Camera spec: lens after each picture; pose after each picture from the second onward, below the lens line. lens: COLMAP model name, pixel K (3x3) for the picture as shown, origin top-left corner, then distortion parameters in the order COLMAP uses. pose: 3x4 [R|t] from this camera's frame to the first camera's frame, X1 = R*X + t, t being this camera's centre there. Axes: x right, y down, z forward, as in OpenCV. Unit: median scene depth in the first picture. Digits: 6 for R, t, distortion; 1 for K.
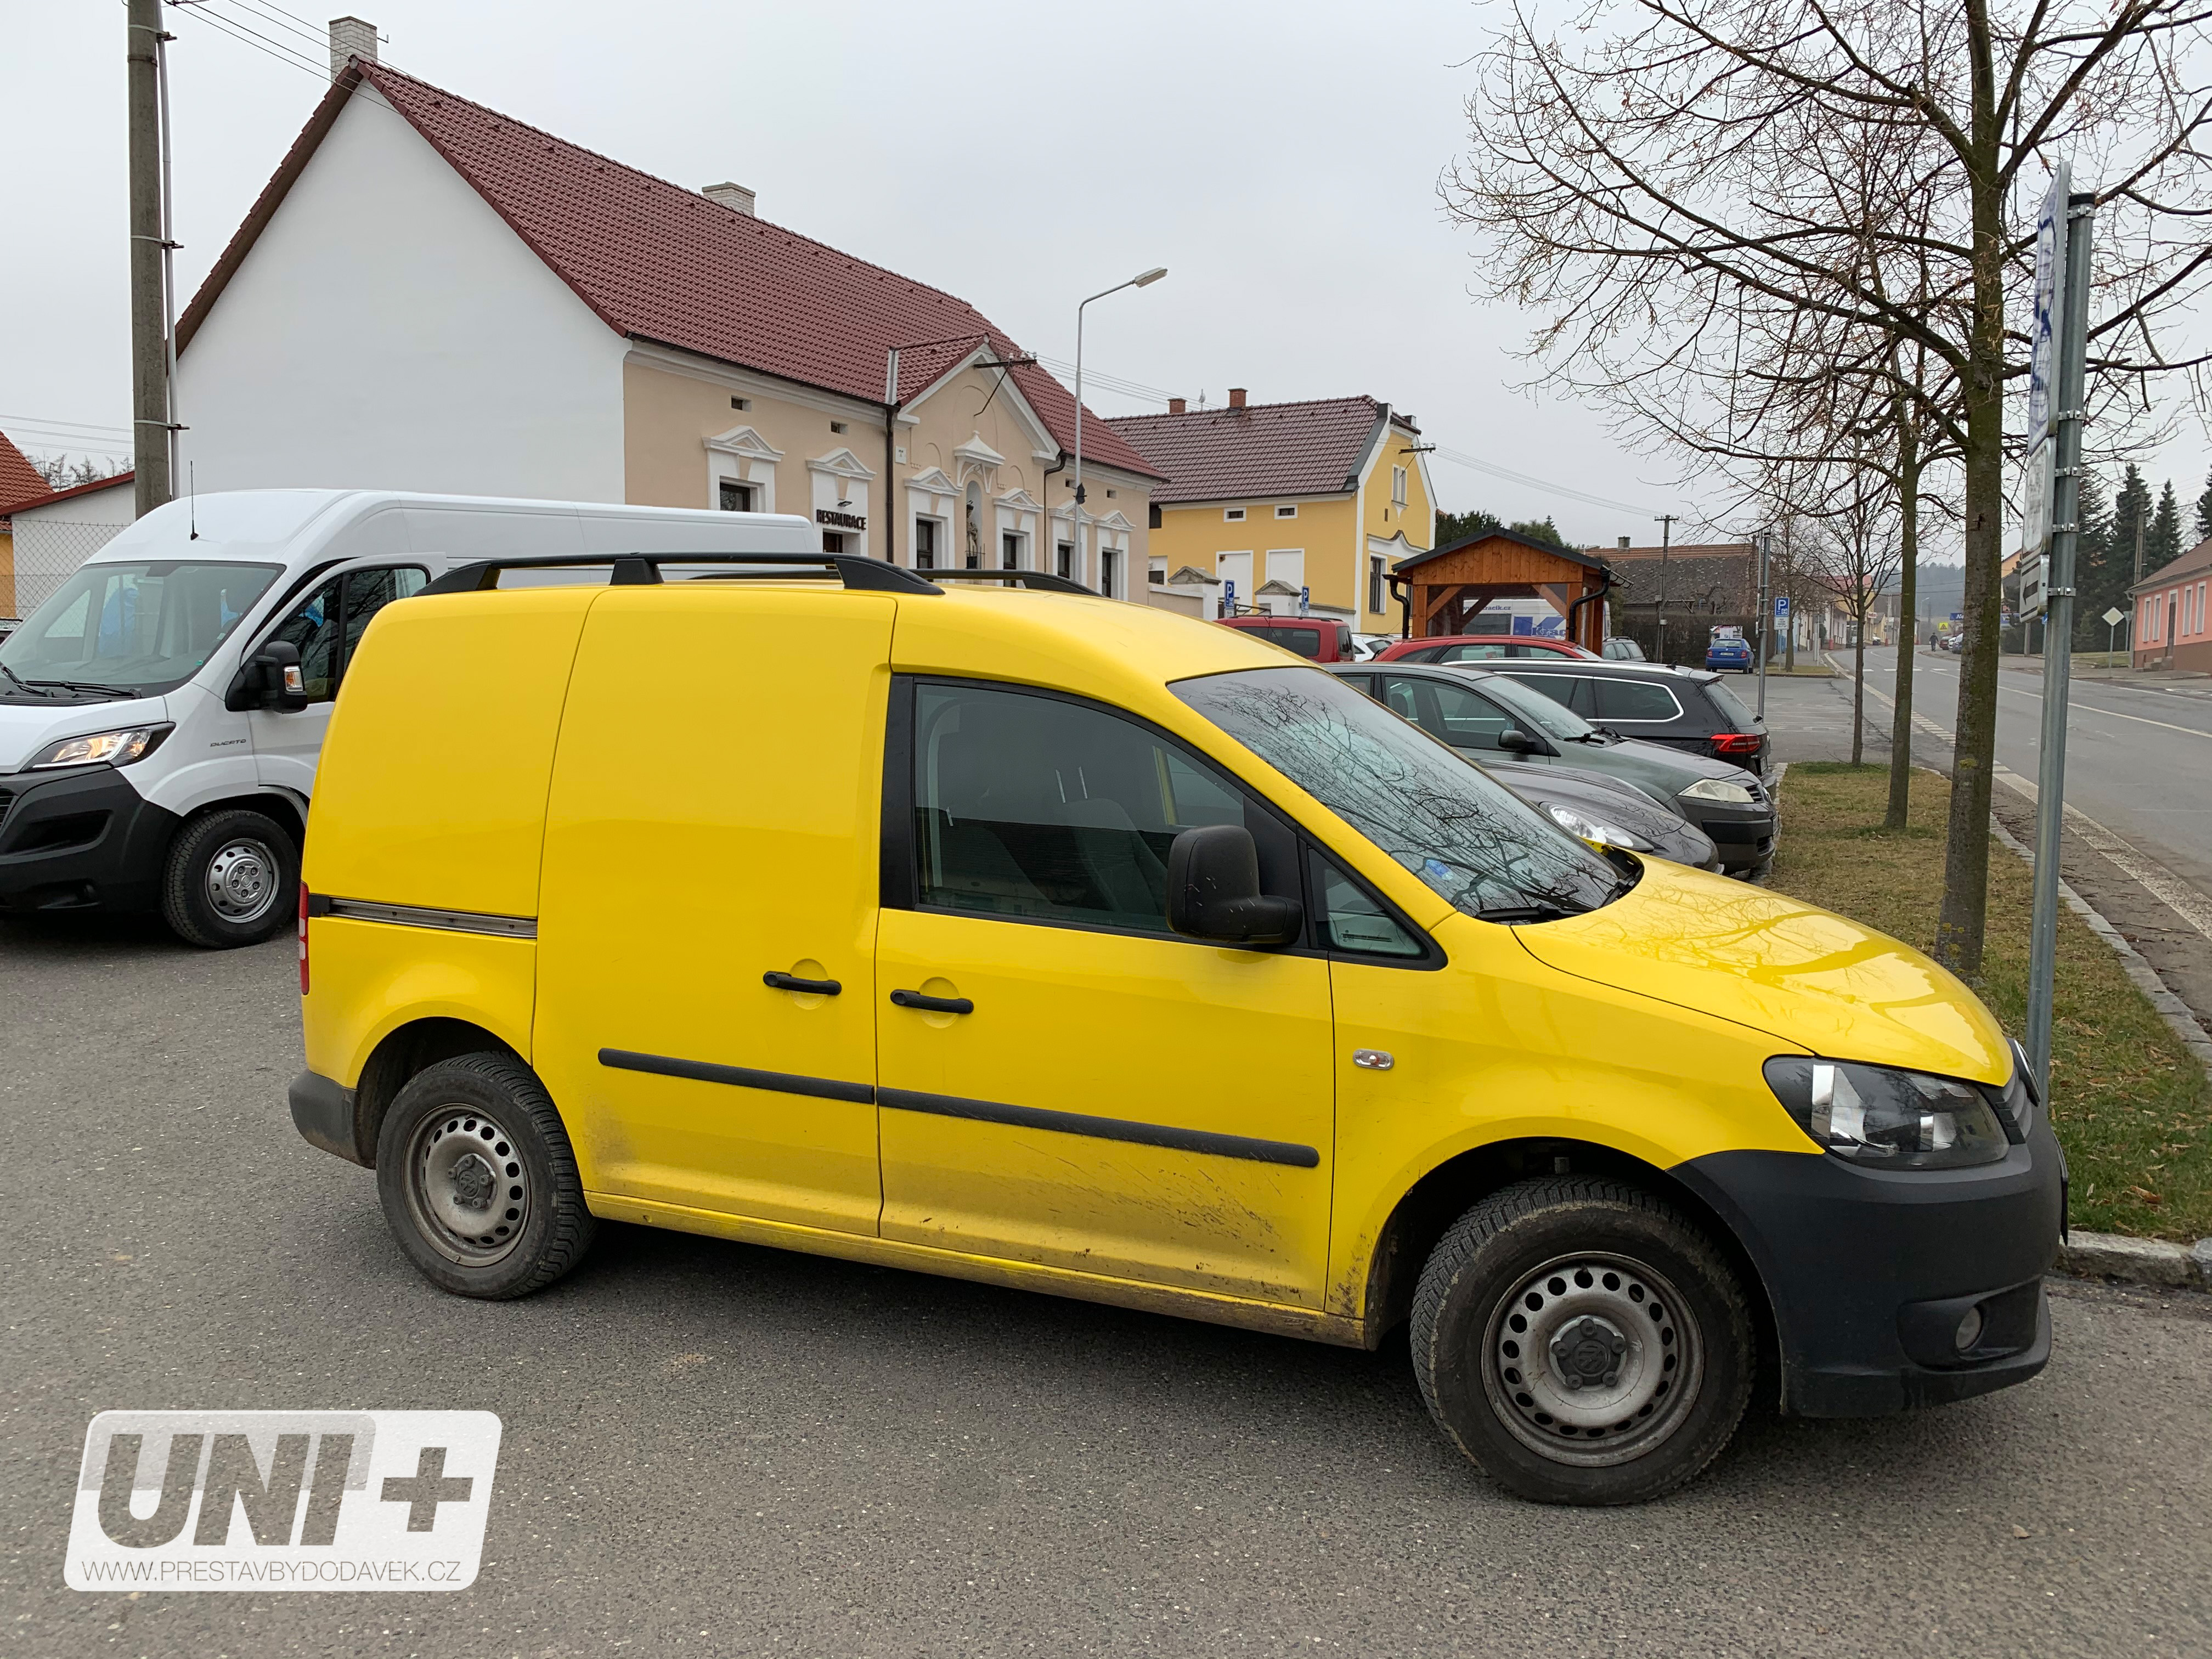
lens RADIAL K [[1663.5, 0, 1100.0], [0, 1663.5, 819.4], [0, 0, 1]] dist [0.037736, -0.036810]
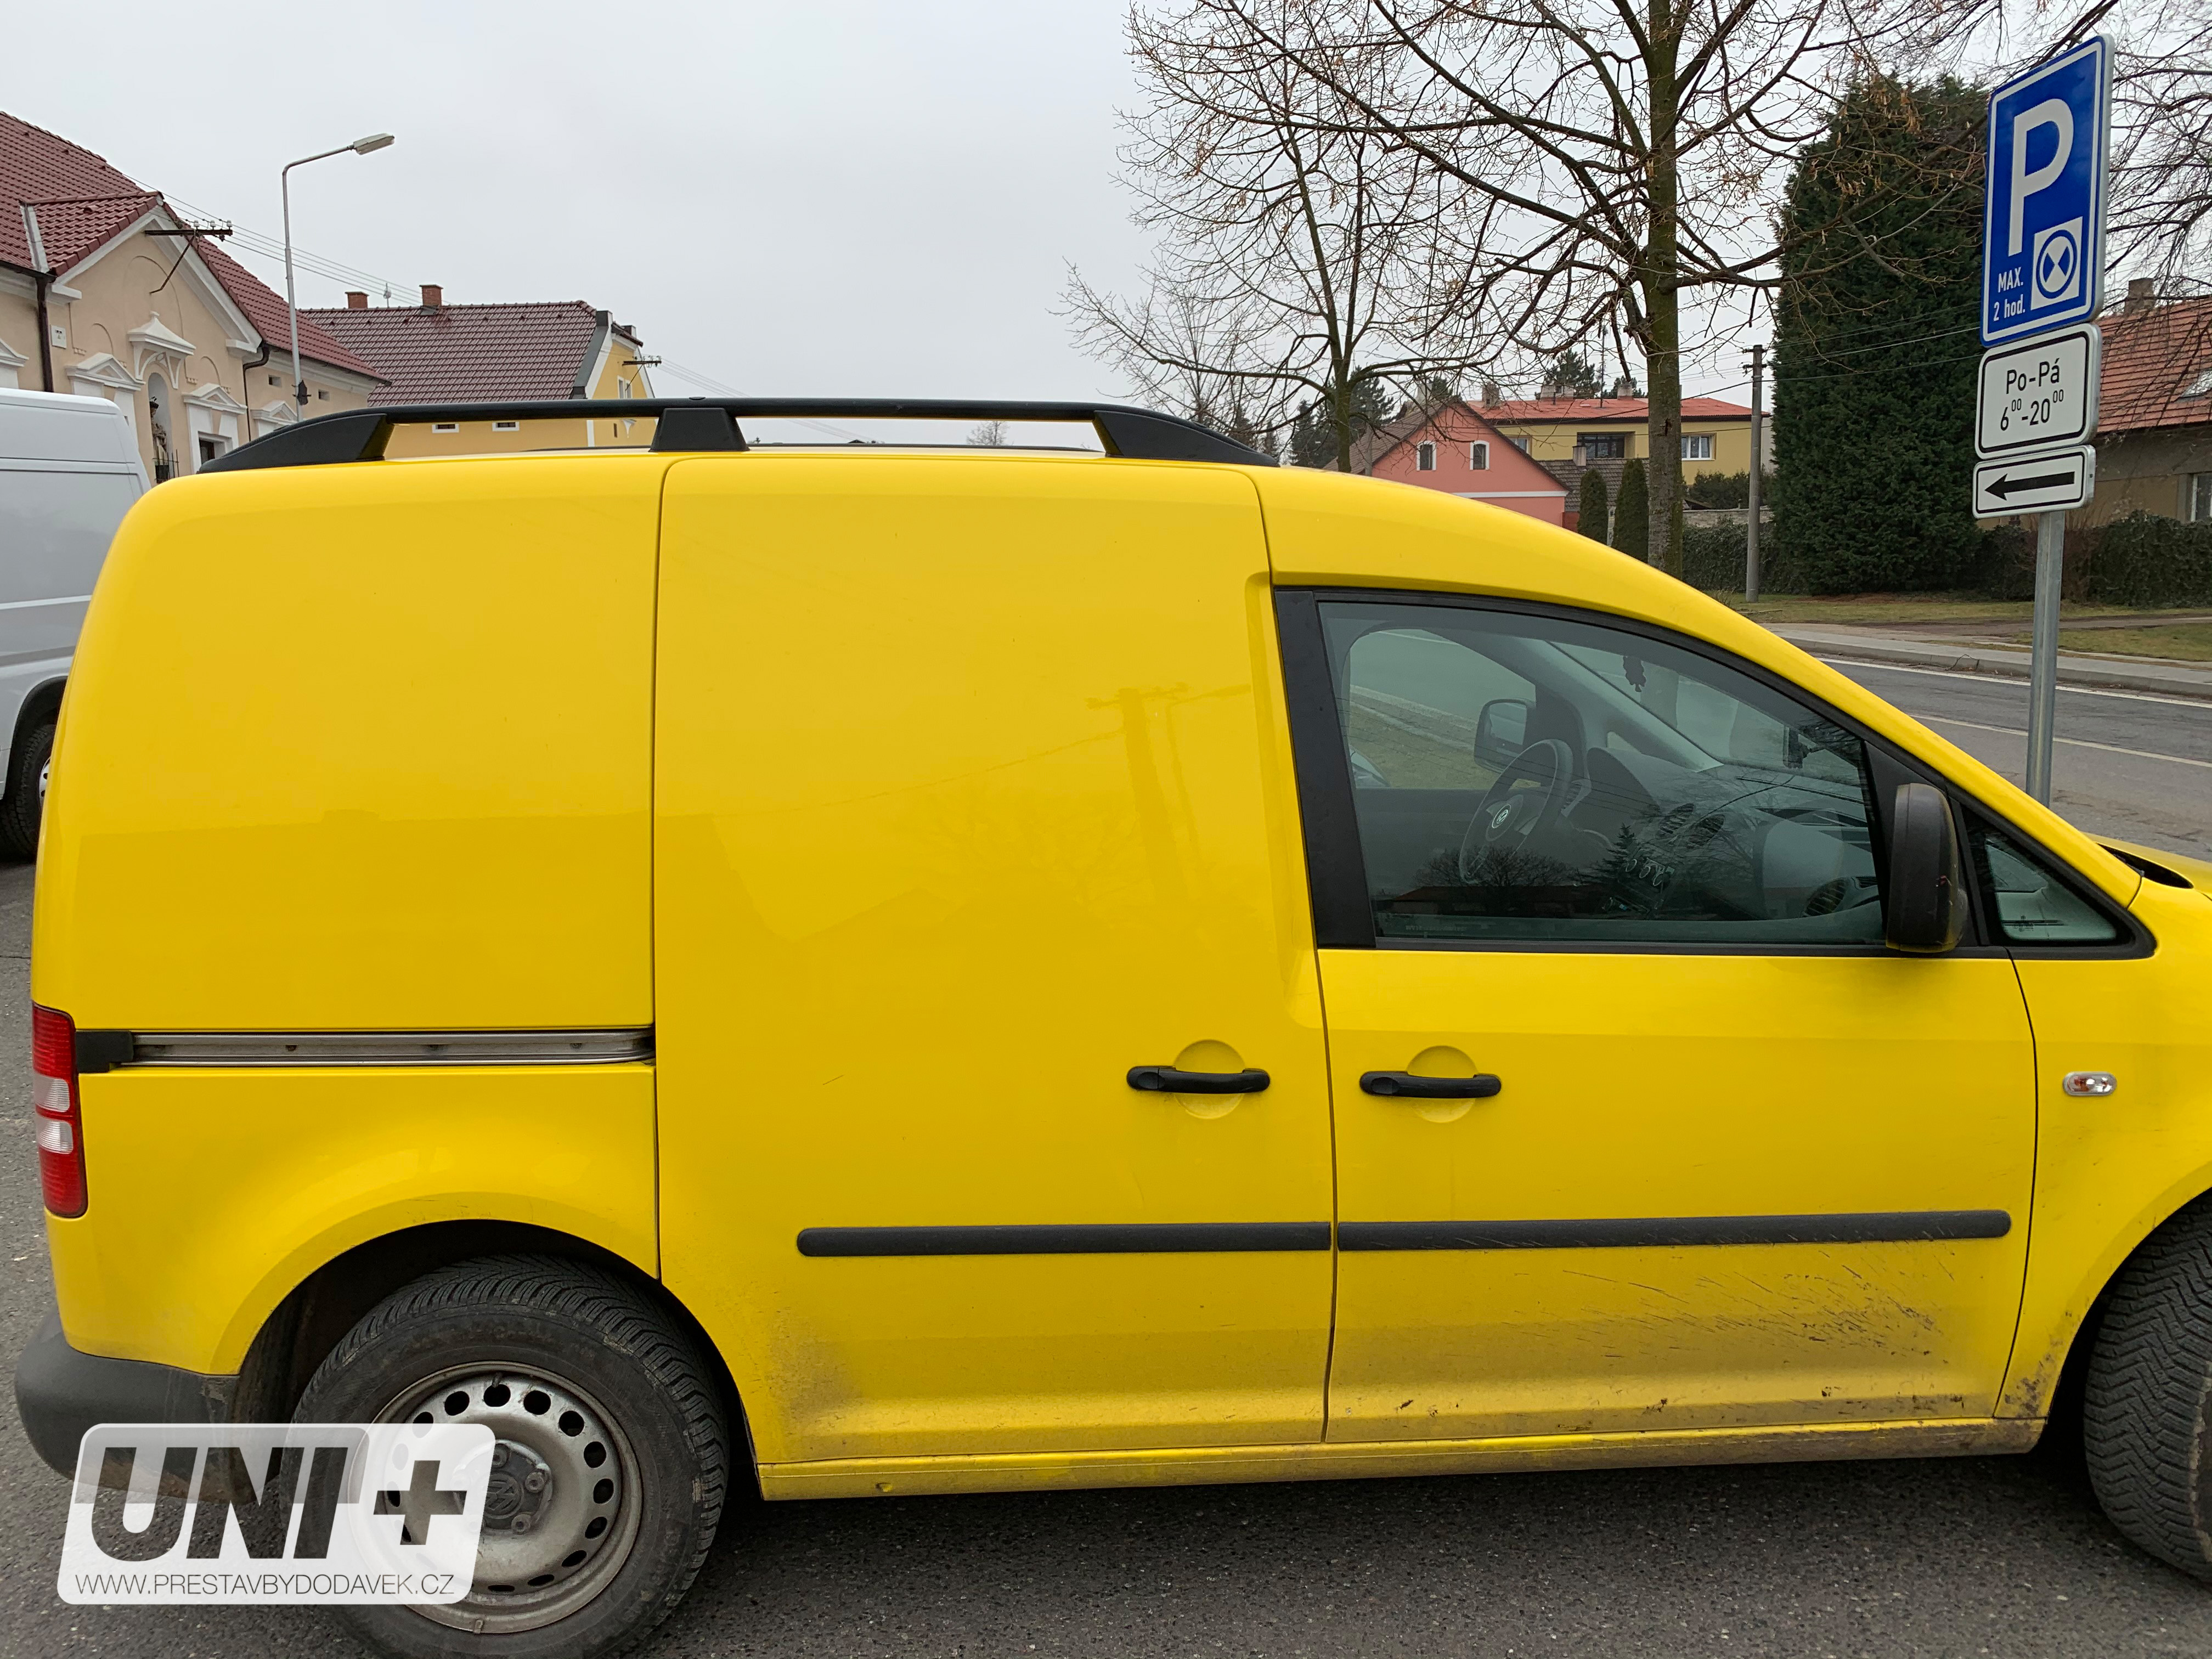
lens RADIAL K [[1663.5, 0, 1092.3], [0, 1663.5, 818.2], [0, 0, 1]] dist [0.037736, -0.036810]
pose [[0.895262, -0.080210, 0.438261, -0.448488], [0.060371, 0.996428, 0.059040, -0.038126], [-0.441431, -0.026398, 0.896907, 0.415496]]
